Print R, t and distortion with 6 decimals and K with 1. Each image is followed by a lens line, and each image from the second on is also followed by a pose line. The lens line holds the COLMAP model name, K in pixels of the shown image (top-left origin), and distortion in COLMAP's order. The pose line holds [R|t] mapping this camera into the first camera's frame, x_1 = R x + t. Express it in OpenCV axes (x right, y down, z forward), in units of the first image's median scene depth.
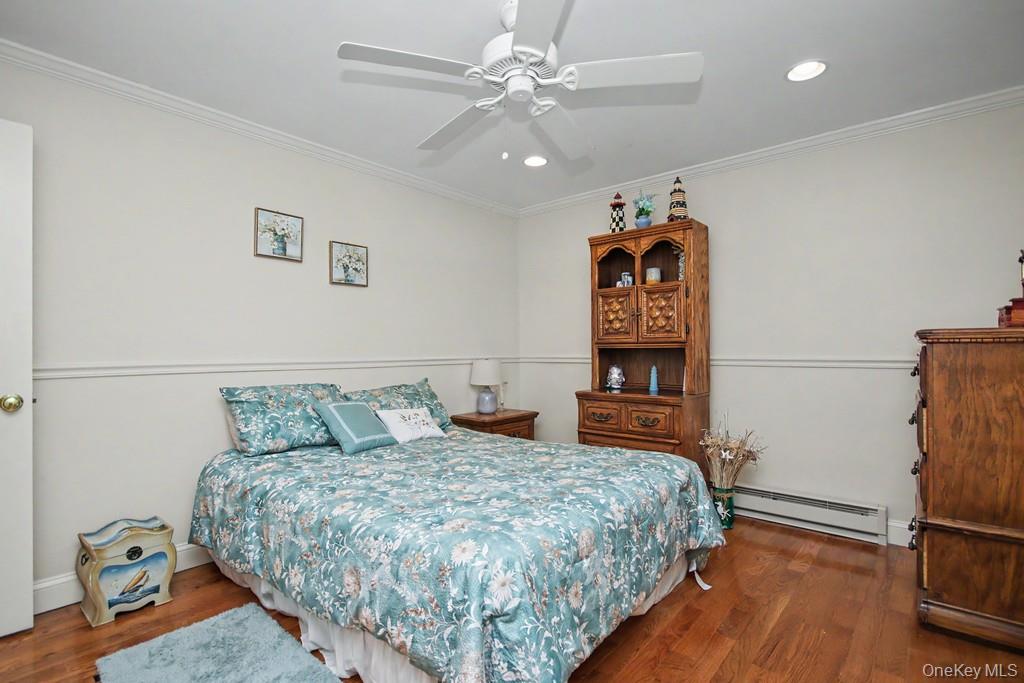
lens RADIAL K [[483.4, 0, 516.4], [0, 483.4, 342.9], [0, 0, 1]] dist [0.001772, 0.000822]
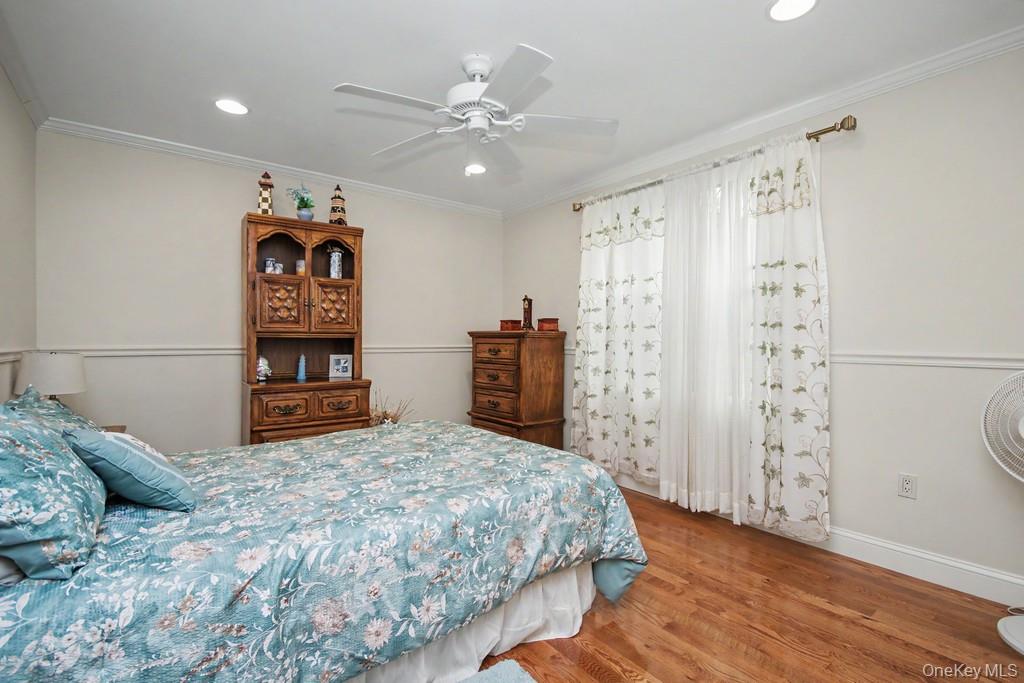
lens RADIAL K [[483.4, 0, 493.1], [0, 483.4, 348.9], [0, 0, 1]] dist [0.001772, 0.000822]
pose [[0.225379, -0.009632, 0.974223, -0.655532], [-0.016918, 0.999762, 0.013798, 0.013263], [-0.974124, -0.019592, 0.225163, 0.382641]]
